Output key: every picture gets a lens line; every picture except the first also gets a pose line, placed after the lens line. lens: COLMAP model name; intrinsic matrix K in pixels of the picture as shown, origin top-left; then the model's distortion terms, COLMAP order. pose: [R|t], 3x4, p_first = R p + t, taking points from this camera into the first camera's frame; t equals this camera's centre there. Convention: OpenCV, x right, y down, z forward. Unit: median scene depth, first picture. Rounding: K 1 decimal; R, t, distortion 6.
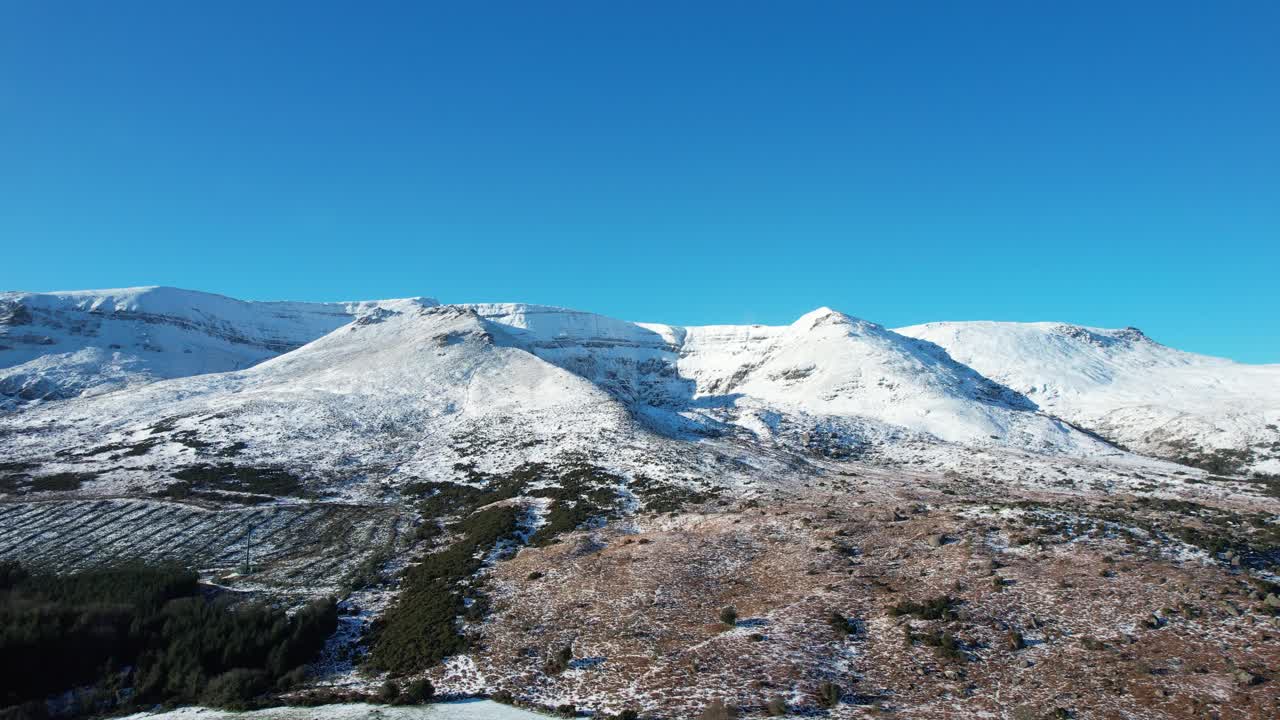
lens RADIAL K [[843.4, 0, 640.0], [0, 843.4, 360.0], [0, 0, 1]] dist [-0.059710, 0.088457]
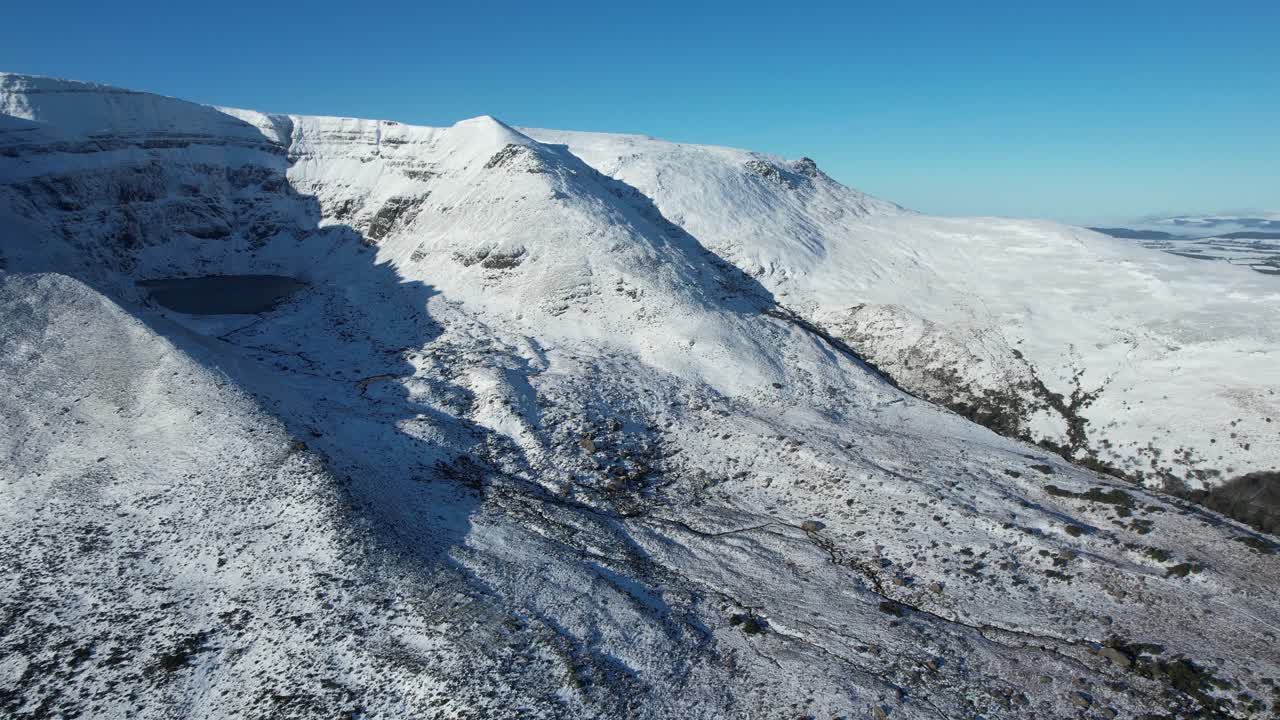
lens RADIAL K [[843.4, 0, 640.0], [0, 843.4, 360.0], [0, 0, 1]] dist [-0.059710, 0.088457]
pose [[0.884164, -0.093475, 0.457729, -0.036174], [-0.056716, 0.951054, 0.303775, -0.087208], [-0.463720, -0.294547, 0.835587, 0.187584]]
